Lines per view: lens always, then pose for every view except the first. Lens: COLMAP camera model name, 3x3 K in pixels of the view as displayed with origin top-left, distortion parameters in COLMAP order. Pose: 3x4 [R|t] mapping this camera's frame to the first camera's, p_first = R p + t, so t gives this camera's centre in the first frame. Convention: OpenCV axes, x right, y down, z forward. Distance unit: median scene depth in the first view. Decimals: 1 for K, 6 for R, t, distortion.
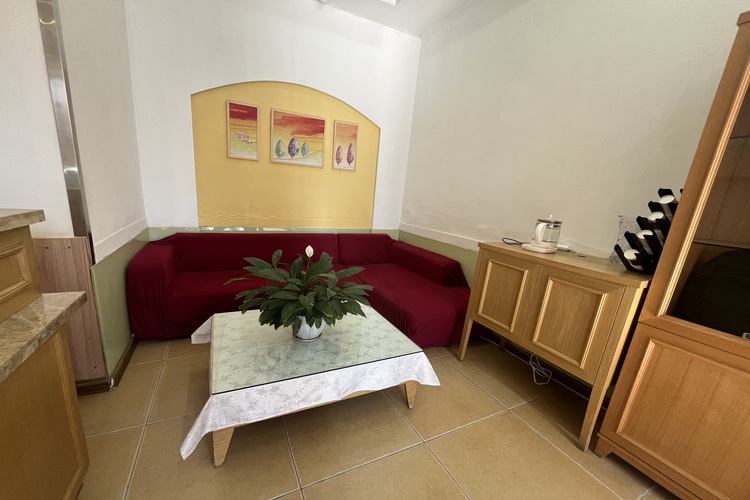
lens RADIAL K [[298.5, 0, 374.9], [0, 298.5, 261.2], [0, 0, 1]] dist [-0.001656, -0.000348]
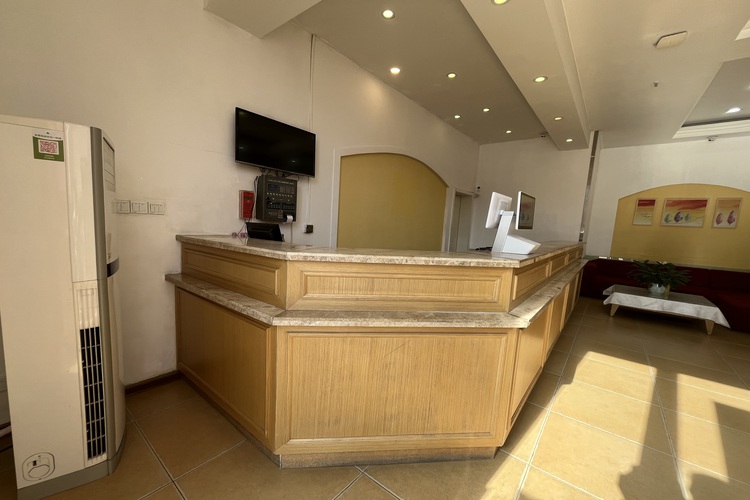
lens RADIAL K [[298.5, 0, 374.9], [0, 298.5, 261.2], [0, 0, 1]] dist [-0.001656, -0.000348]
pose [[0.409283, 0.065025, -0.910087, 0.608023], [-0.230264, 0.972532, -0.034067, 0.344020], [0.882874, 0.223503, 0.413014, -1.245941]]
